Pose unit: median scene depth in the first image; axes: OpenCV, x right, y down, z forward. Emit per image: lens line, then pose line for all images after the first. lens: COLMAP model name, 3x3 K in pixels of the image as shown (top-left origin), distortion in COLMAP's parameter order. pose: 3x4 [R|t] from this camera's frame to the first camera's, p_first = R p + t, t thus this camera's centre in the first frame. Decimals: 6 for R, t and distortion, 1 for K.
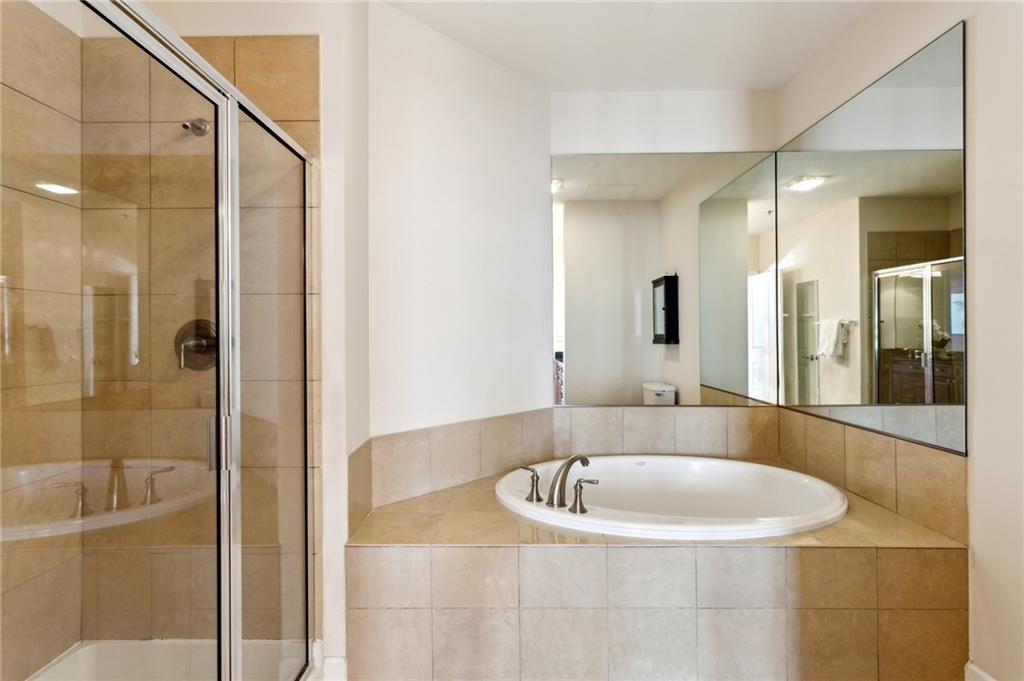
lens RADIAL K [[489.0, 0, 508.6], [0, 489.0, 337.3], [0, 0, 1]] dist [0.003120, 0.000567]
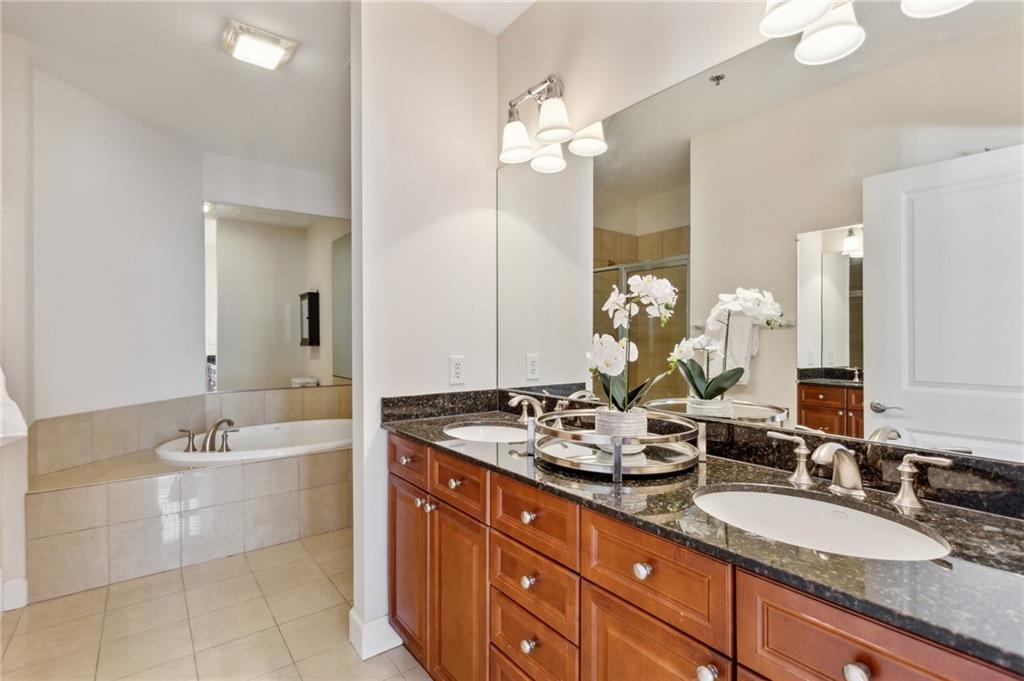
lens RADIAL K [[489.0, 0, 508.6], [0, 489.0, 337.3], [0, 0, 1]] dist [0.003120, 0.000567]
pose [[0.797217, 0.002152, 0.603688, -0.051299], [0.002099, 0.999978, -0.006337, 0.001278], [-0.603689, 0.006319, 0.797195, -0.514464]]
